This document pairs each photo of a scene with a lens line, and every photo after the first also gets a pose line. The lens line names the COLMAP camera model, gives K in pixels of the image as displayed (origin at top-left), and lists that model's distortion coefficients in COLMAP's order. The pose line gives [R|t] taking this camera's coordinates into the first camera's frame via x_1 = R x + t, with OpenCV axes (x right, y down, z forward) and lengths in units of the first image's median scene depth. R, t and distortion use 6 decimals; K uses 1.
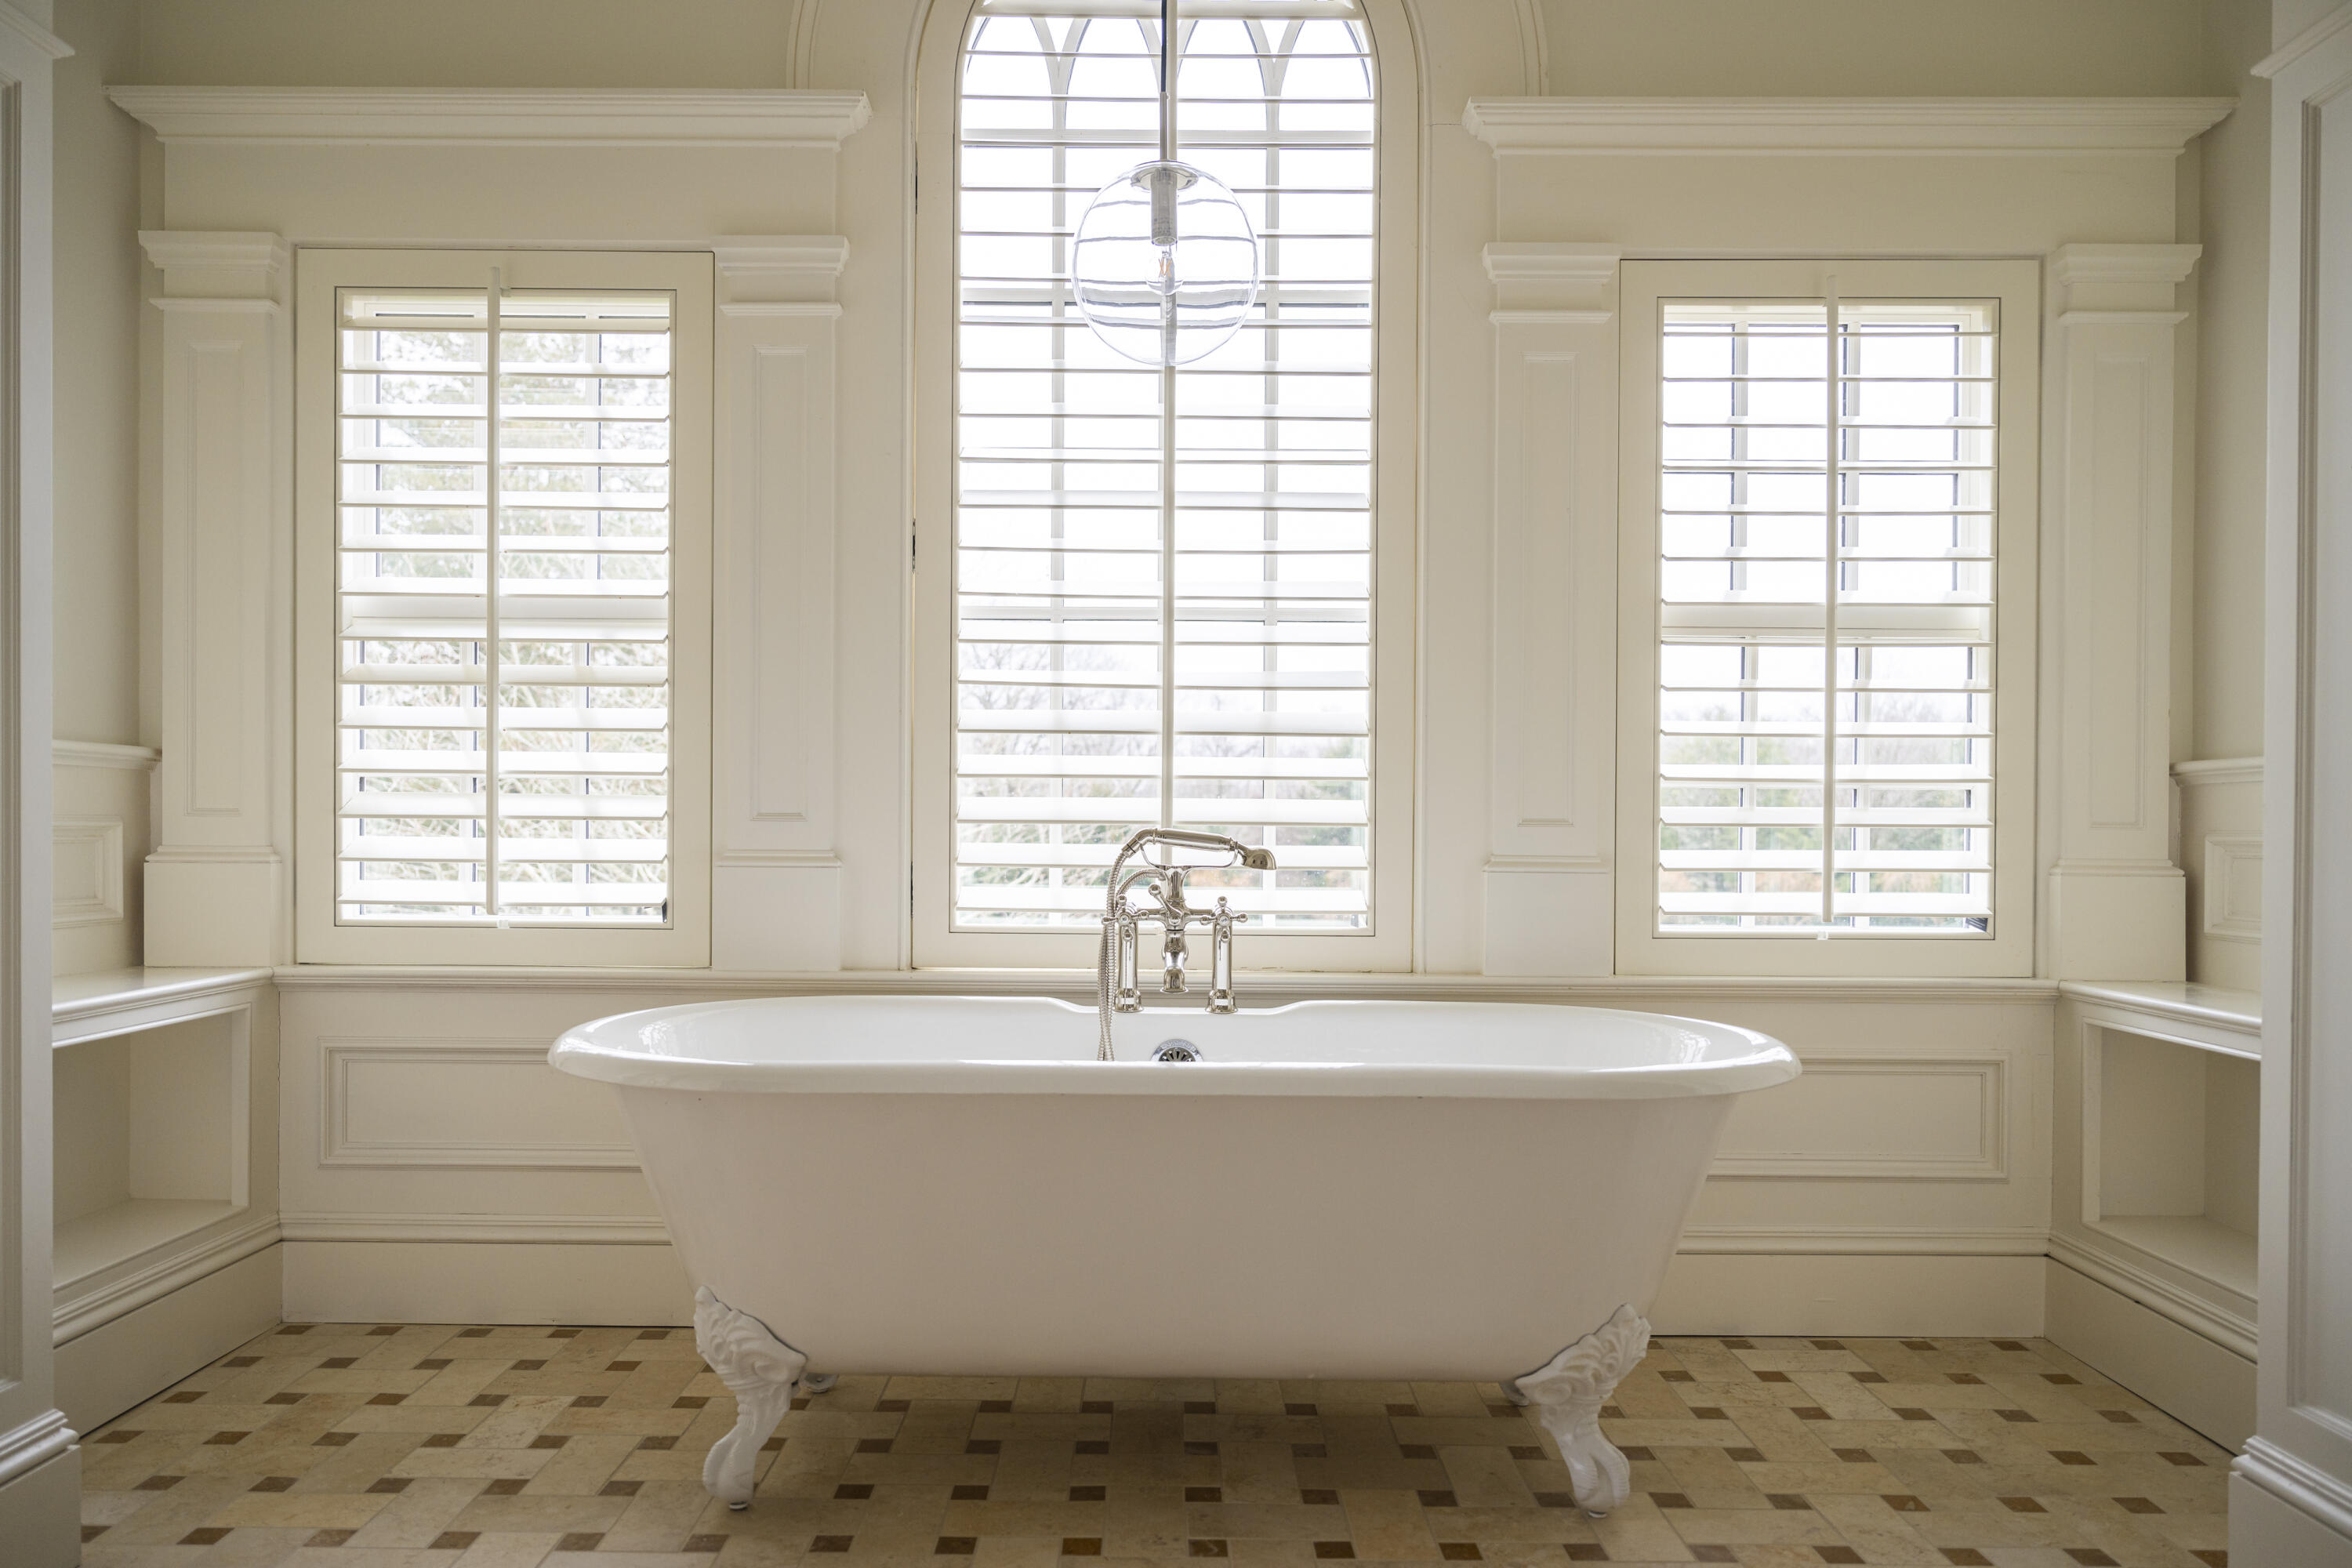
lens RADIAL K [[1650.0, 0, 1175.7], [0, 1650.0, 810.3], [0, 0, 1]] dist [-0.001757, -0.000180]
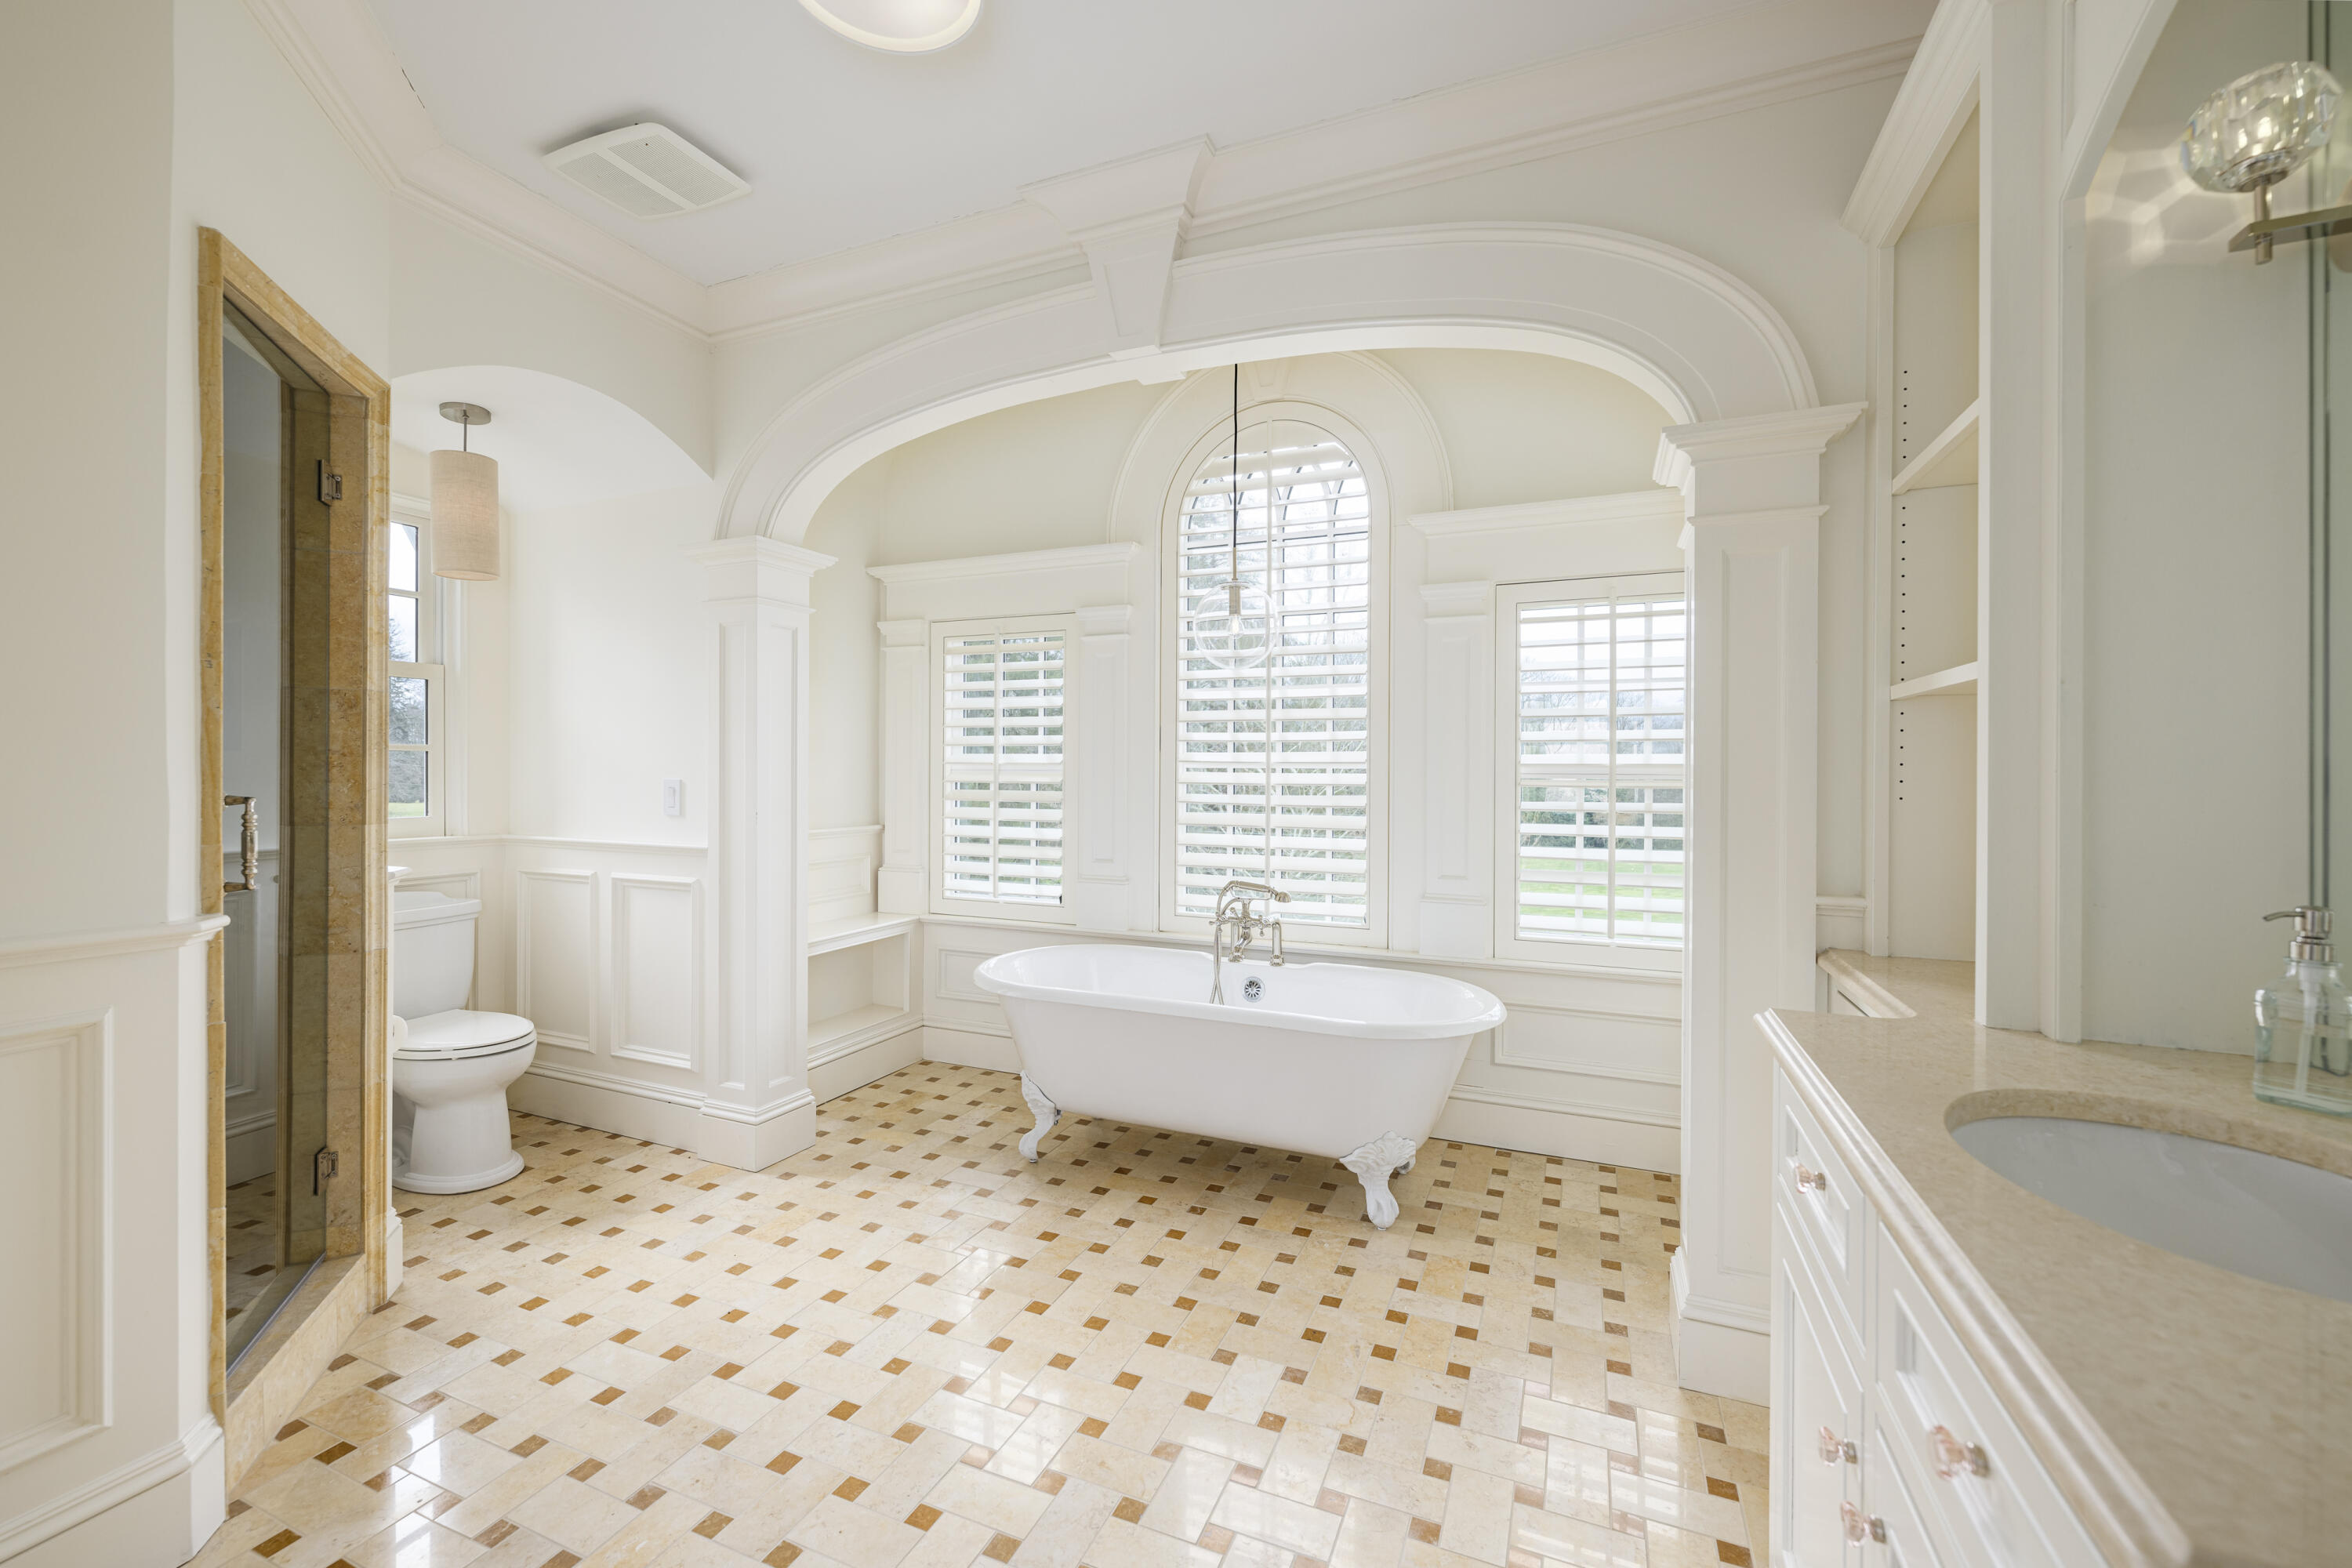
lens RADIAL K [[957.9, 0, 1174.7], [0, 957.9, 769.5], [0, 0, 1]] dist [0.002962, 0.000035]
pose [[0.922542, -0.001112, -0.385895, 0.404152], [-0.002909, 0.999947, -0.009837, -0.123984], [0.385886, 0.010198, 0.922490, -0.202054]]
